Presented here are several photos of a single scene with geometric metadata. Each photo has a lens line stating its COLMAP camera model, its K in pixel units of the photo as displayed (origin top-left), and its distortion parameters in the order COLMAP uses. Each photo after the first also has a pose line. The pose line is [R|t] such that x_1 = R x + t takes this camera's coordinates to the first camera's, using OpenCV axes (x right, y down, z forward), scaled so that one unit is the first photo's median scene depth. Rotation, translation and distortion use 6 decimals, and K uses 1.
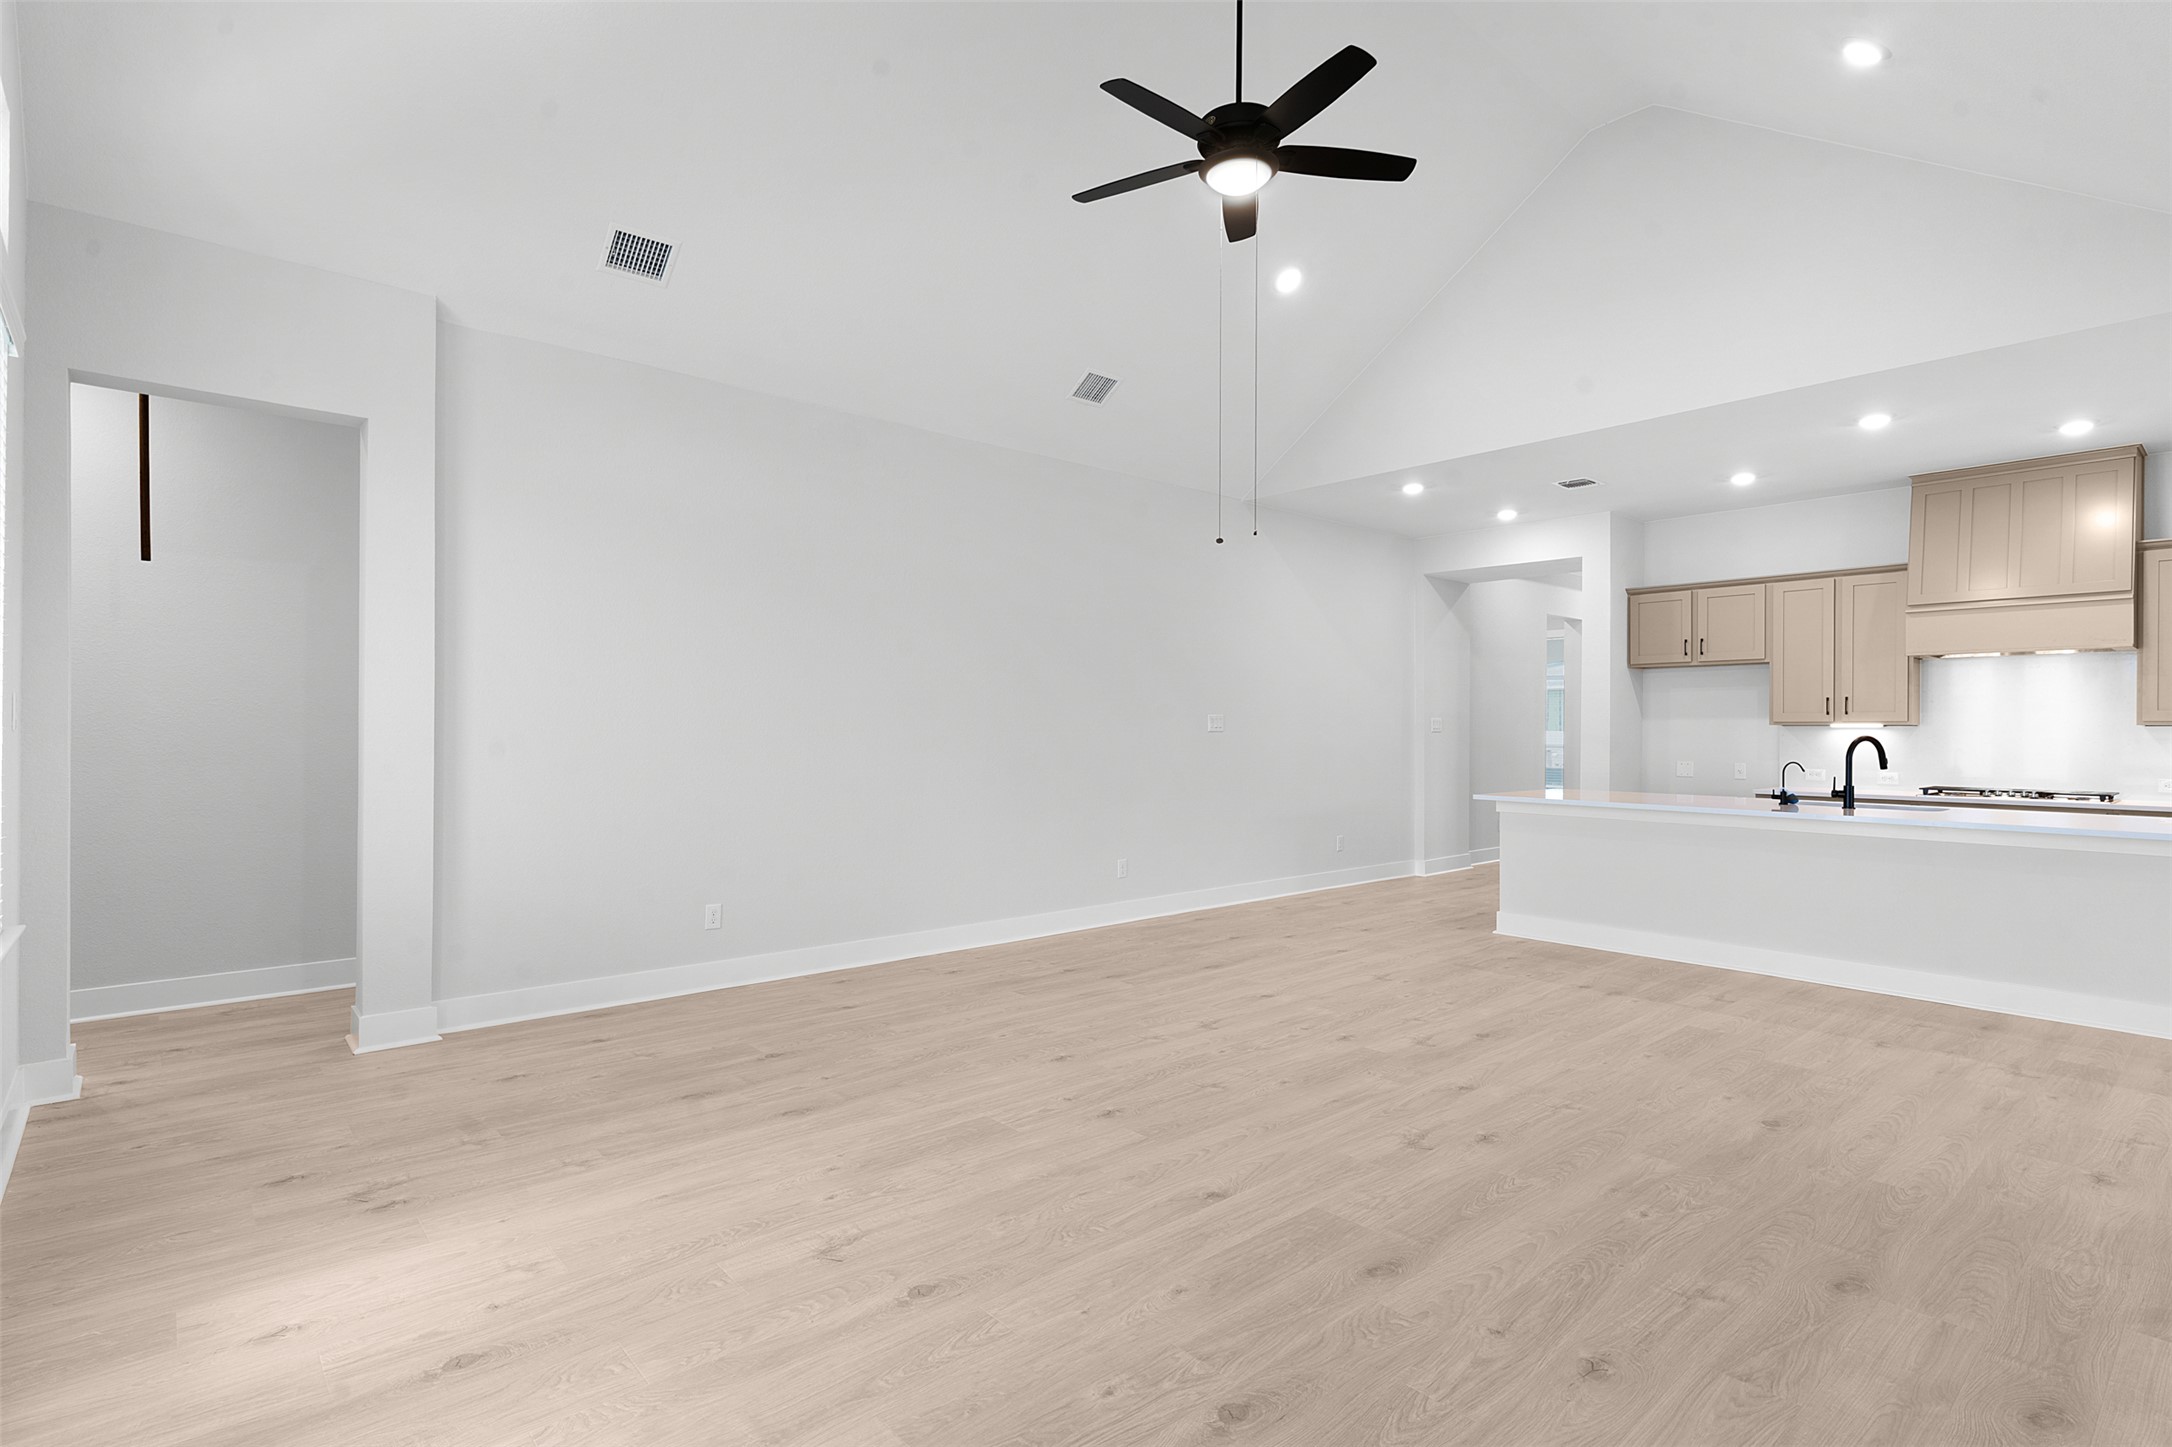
lens RADIAL K [[1067.4, 0, 1090.5], [0, 1067.4, 729.9], [0, 0, 1]] dist [0.004265, 0.000738]
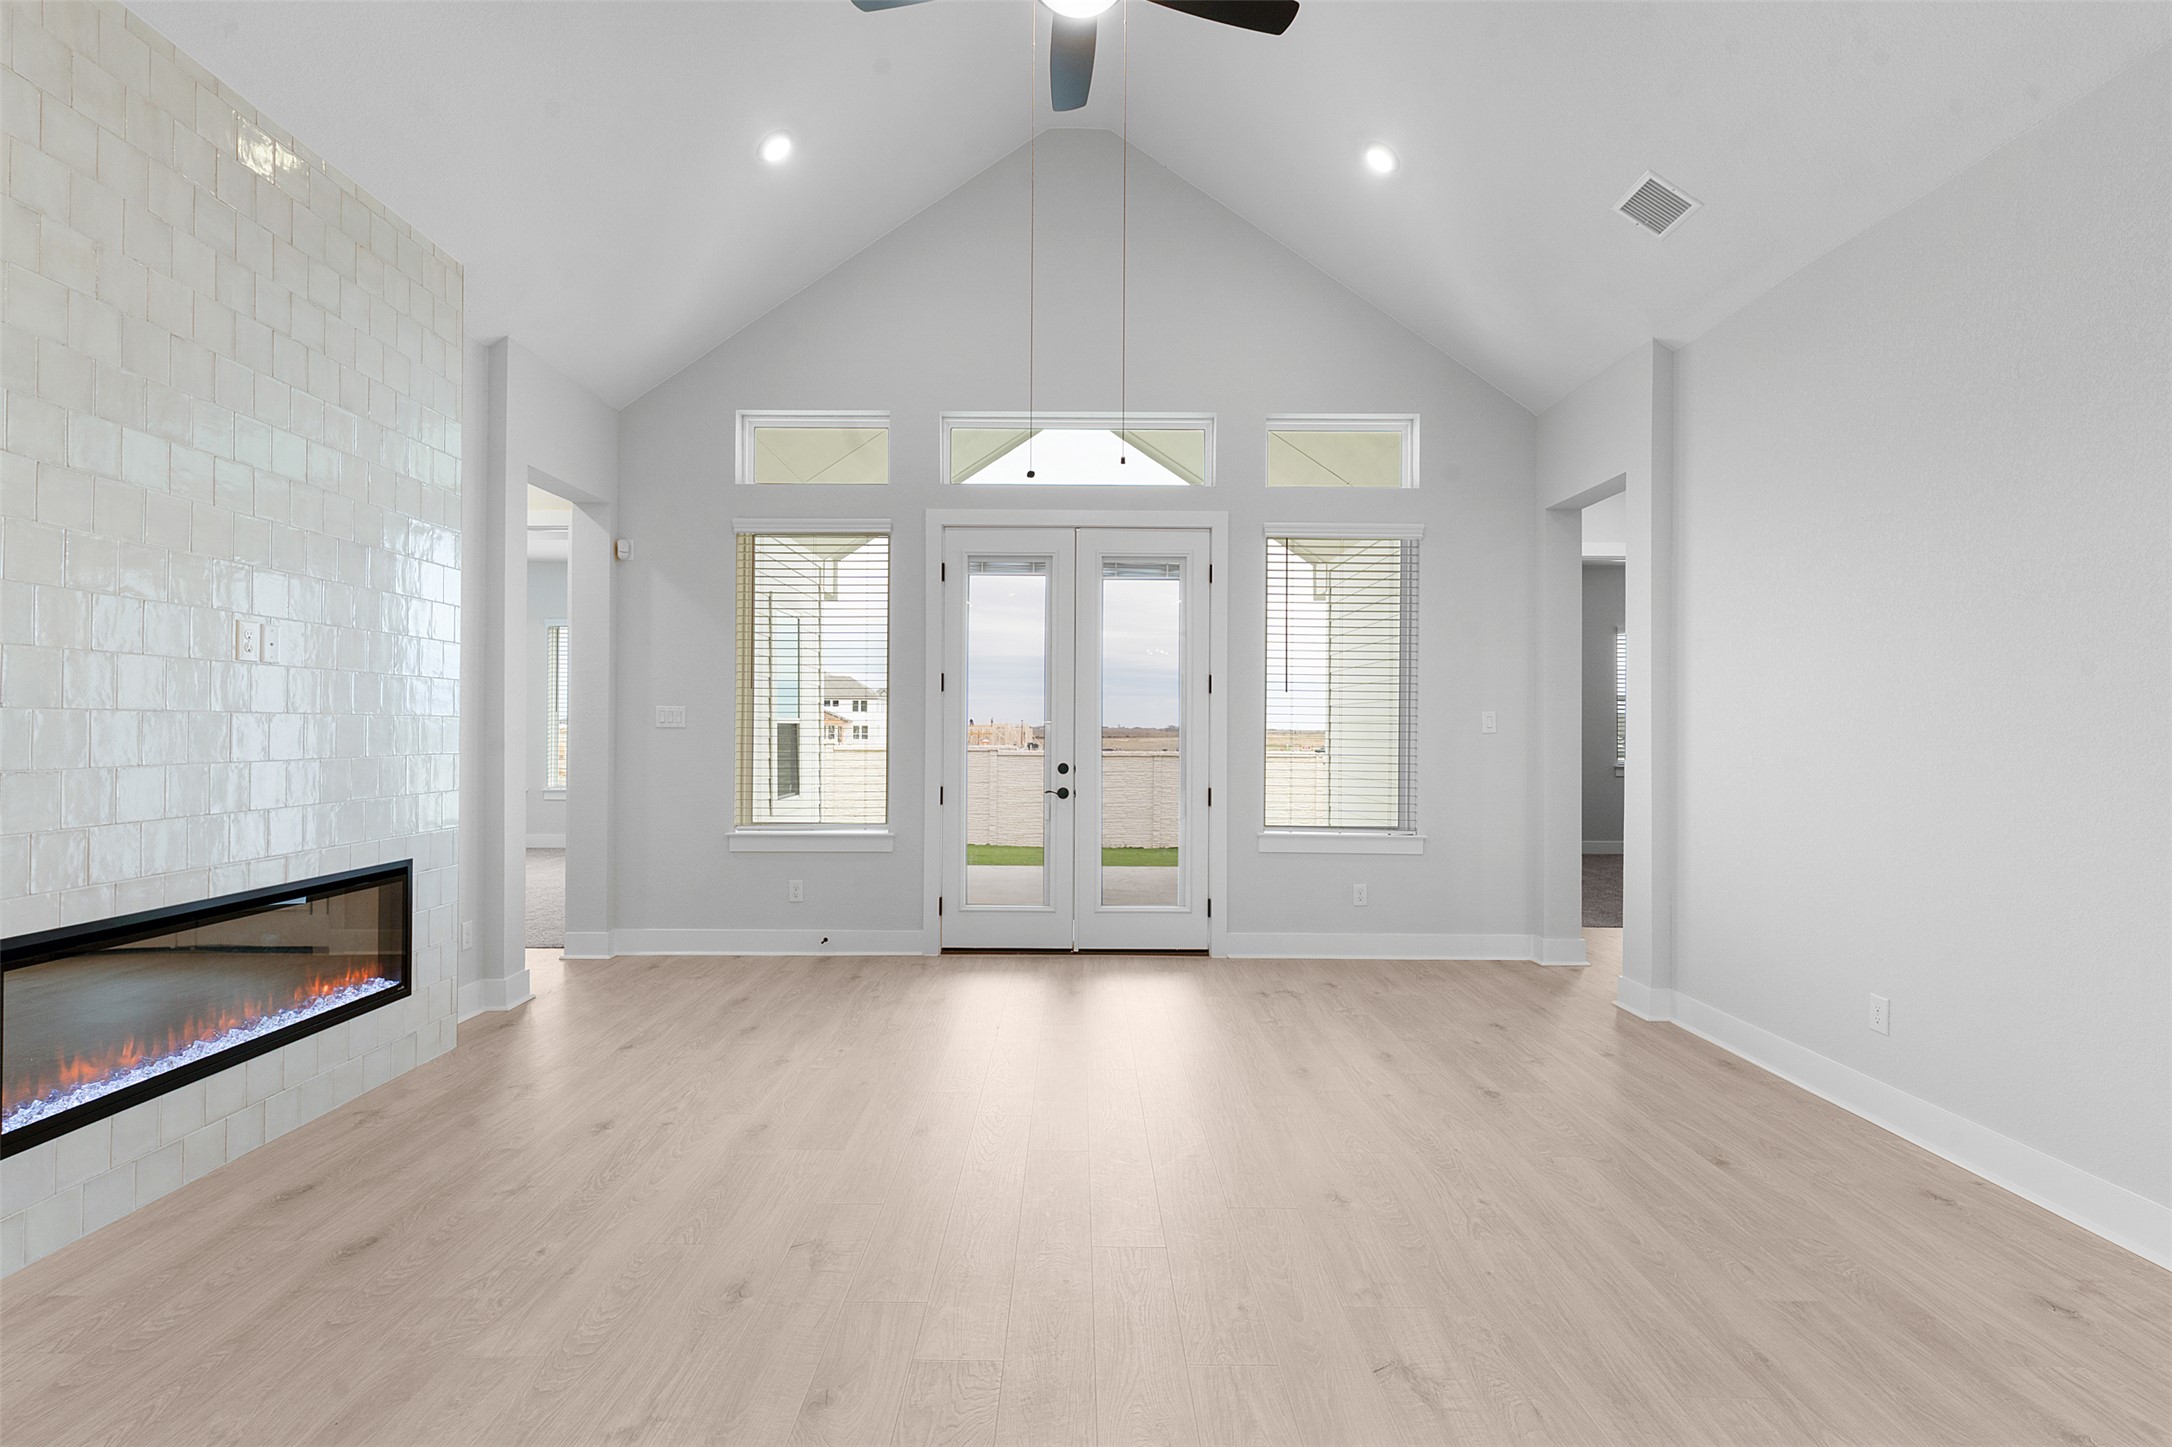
lens RADIAL K [[1057.3, 0, 1090.4], [0, 1057.3, 730.8], [0, 0, 1]] dist [0.009256, -0.001930]
pose [[-0.661228, -0.006423, -0.750158, 0.698660], [-0.008987, 0.999959, -0.000639, -0.001876], [0.750132, 0.006319, -0.661258, 1.530255]]
